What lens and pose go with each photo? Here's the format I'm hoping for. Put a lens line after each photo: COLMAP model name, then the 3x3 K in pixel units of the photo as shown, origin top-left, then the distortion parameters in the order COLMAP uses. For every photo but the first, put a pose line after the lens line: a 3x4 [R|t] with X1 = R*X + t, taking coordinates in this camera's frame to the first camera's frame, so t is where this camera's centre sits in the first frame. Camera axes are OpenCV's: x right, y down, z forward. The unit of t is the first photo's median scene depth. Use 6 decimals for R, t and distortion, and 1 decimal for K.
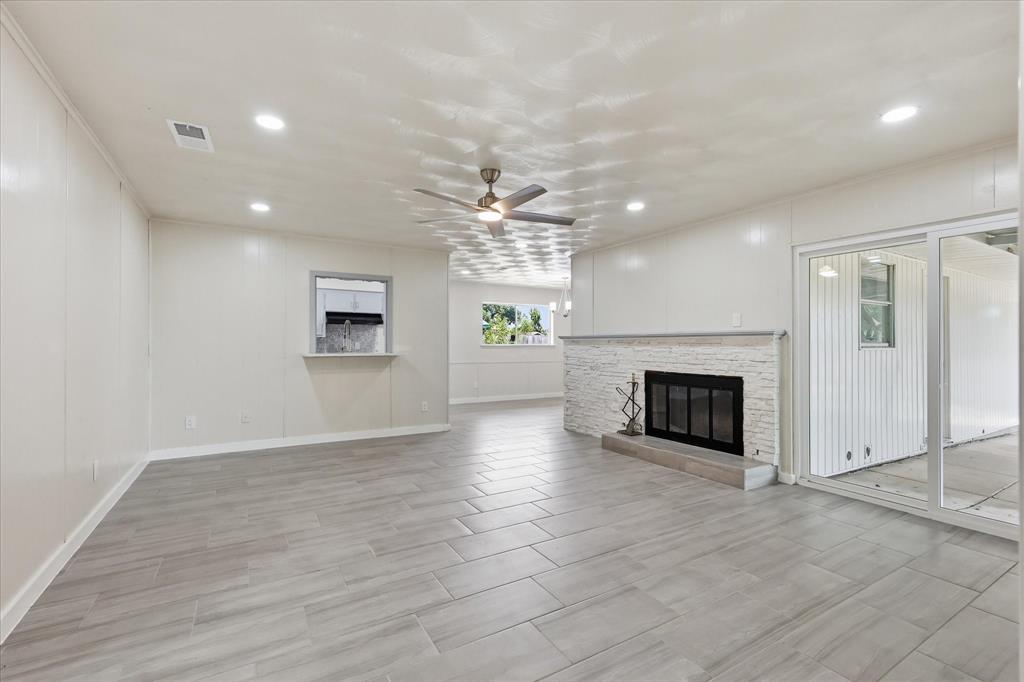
lens RADIAL K [[457.2, 0, 512.3], [0, 457.2, 342.8], [0, 0, 1]] dist [0.008258, -0.000607]
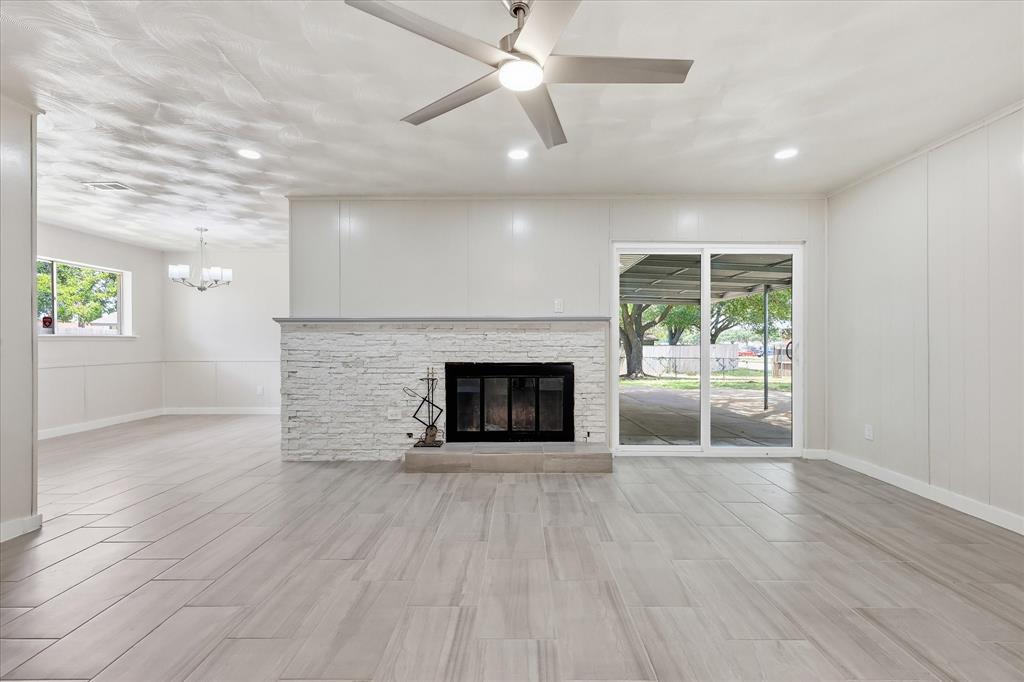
lens RADIAL K [[457.2, 0, 512.3], [0, 457.2, 342.8], [0, 0, 1]] dist [0.008258, -0.000607]
pose [[0.522086, -0.008933, 0.852846, -0.399980], [0.000913, 0.999950, 0.009914, 0.020803], [-0.852892, -0.004397, 0.522068, 0.569727]]
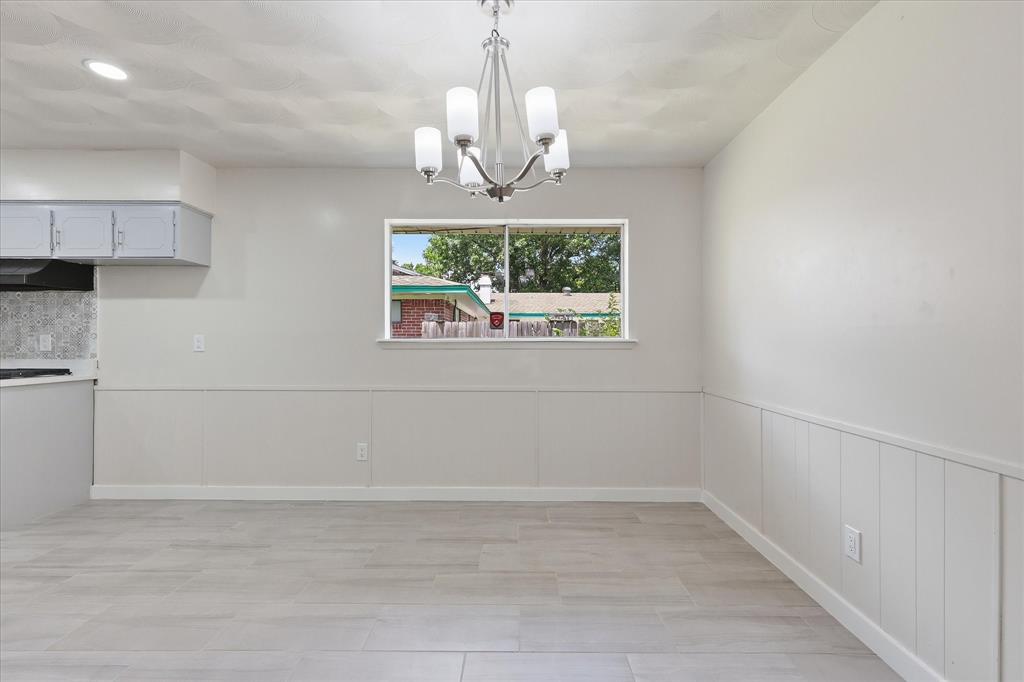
lens RADIAL K [[457.2, 0, 512.3], [0, 457.2, 342.8], [0, 0, 1]] dist [0.008258, -0.000607]
pose [[0.852294, 0.001565, -0.523060, 0.446224], [0.005112, 0.999923, 0.011322, 0.008275], [0.523038, -0.012324, 0.852220, 1.614892]]
